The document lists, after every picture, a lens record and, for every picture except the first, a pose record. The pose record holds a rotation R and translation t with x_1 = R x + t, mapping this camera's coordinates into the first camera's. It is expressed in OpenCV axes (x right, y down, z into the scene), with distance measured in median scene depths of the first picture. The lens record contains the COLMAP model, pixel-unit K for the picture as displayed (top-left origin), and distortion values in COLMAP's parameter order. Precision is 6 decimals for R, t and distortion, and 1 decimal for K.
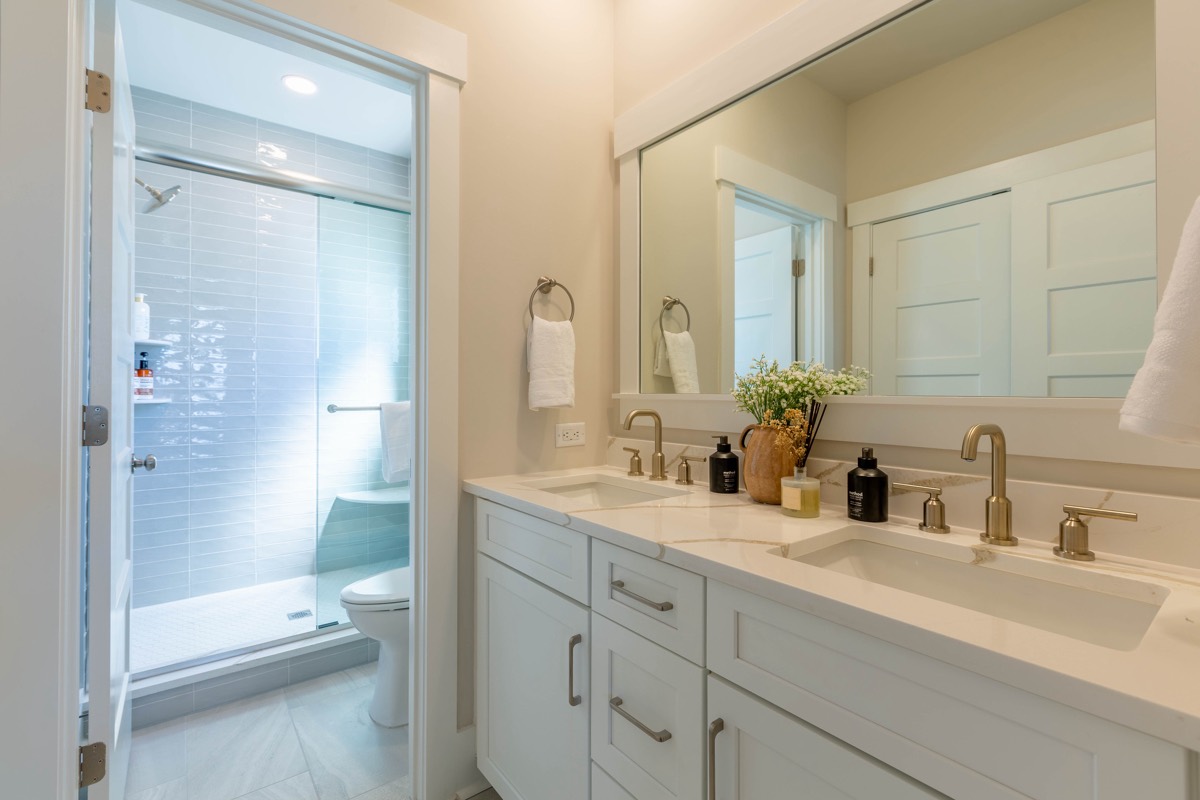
lens RADIAL K [[536.4, 0, 596.9], [0, 536.4, 390.6], [0, 0, 1]] dist [0.001664, 0.000321]
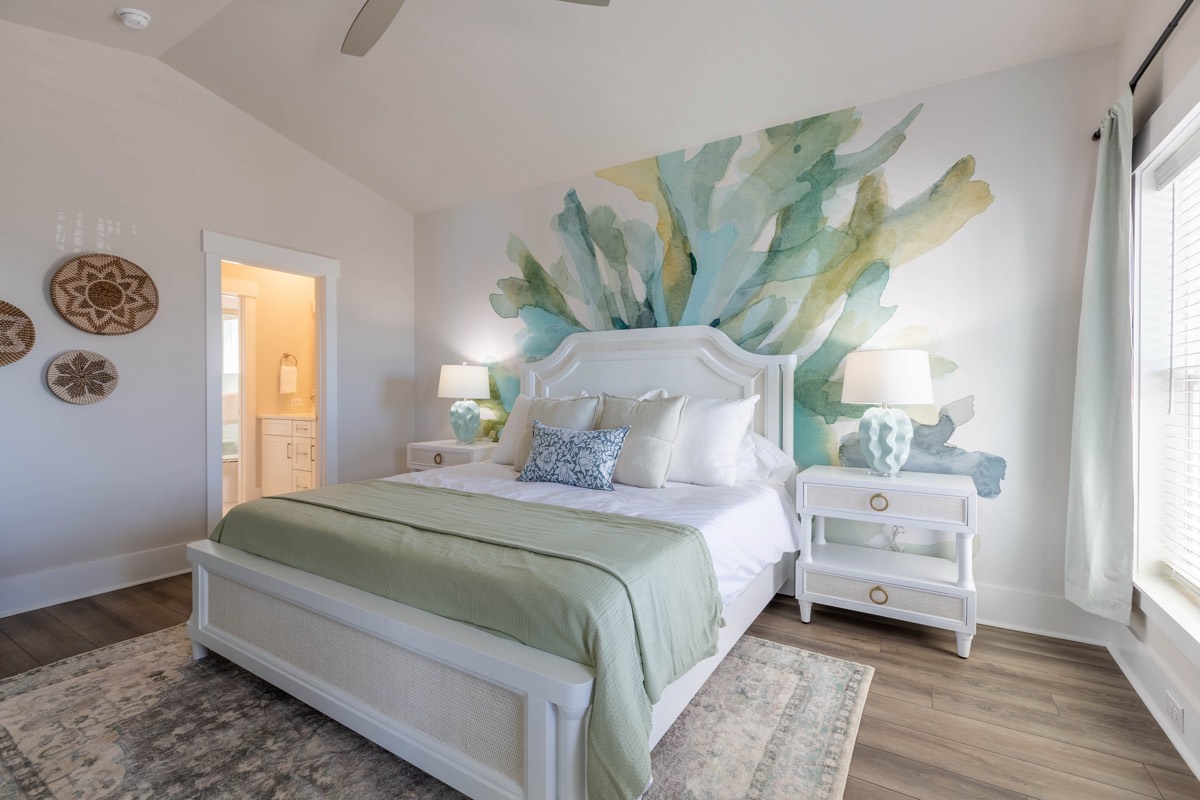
lens RADIAL K [[536.4, 0, 600.7], [0, 536.4, 396.7], [0, 0, 1]] dist [0.001664, 0.000321]
pose [[0.936968, -0.003721, 0.349394, 0.554888], [0.001196, 0.999972, 0.007440, 0.029384], [-0.349412, -0.006553, 0.936946, -2.718209]]
